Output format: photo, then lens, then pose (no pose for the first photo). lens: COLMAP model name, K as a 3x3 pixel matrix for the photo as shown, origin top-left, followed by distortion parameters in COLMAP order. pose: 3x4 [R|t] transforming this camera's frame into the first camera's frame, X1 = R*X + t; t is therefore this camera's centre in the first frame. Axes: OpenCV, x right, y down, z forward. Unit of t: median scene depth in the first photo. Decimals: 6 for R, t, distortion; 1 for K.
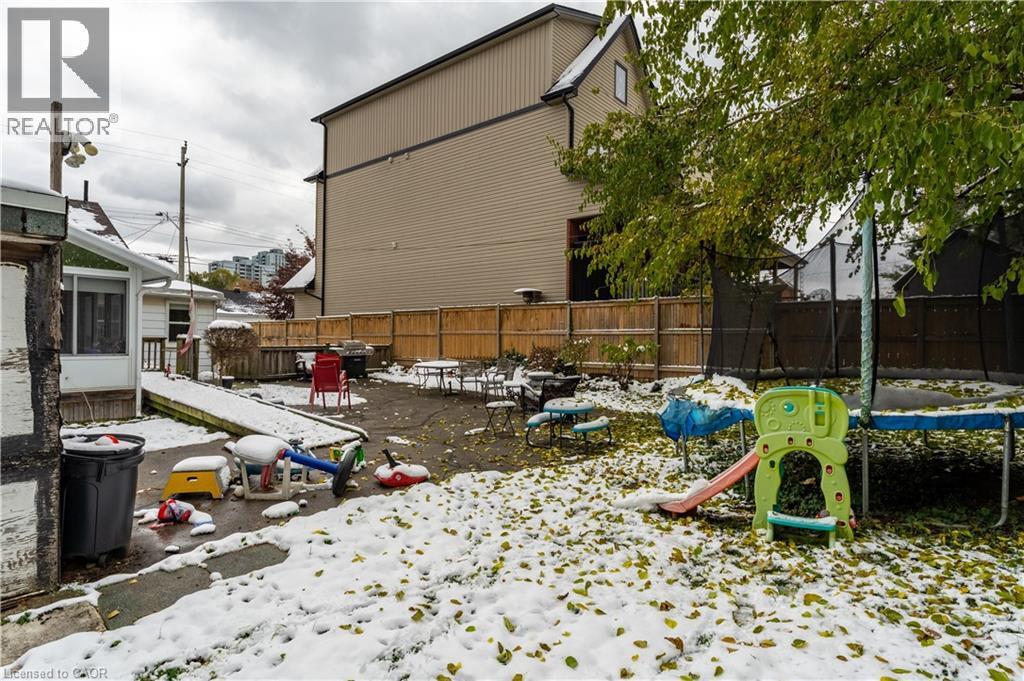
lens RADIAL K [[542.2, 0, 495.5], [0, 542.2, 341.9], [0, 0, 1]] dist [-0.000218, 0.000072]
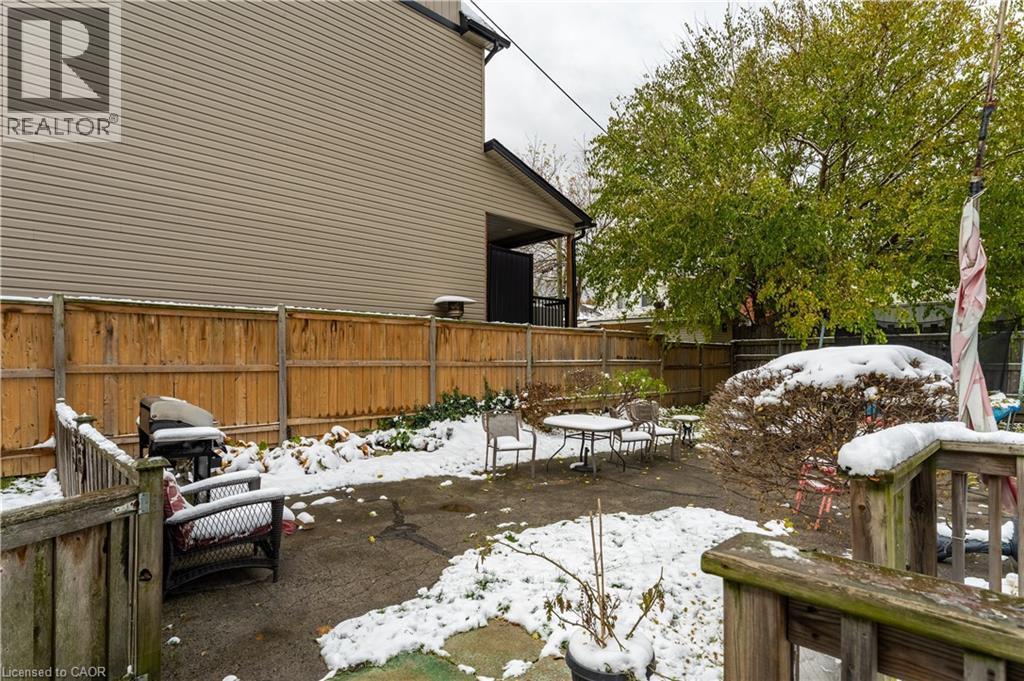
lens RADIAL K [[510.2, 0, 513.1], [0, 510.2, 363.3], [0, 0, 1]] dist [0.003778, 0.000014]
pose [[0.109894, -0.016581, 0.993805, -0.758366], [0.001947, 0.999863, 0.016466, -0.036302], [-0.993941, 0.000125, 0.109911, 1.148348]]
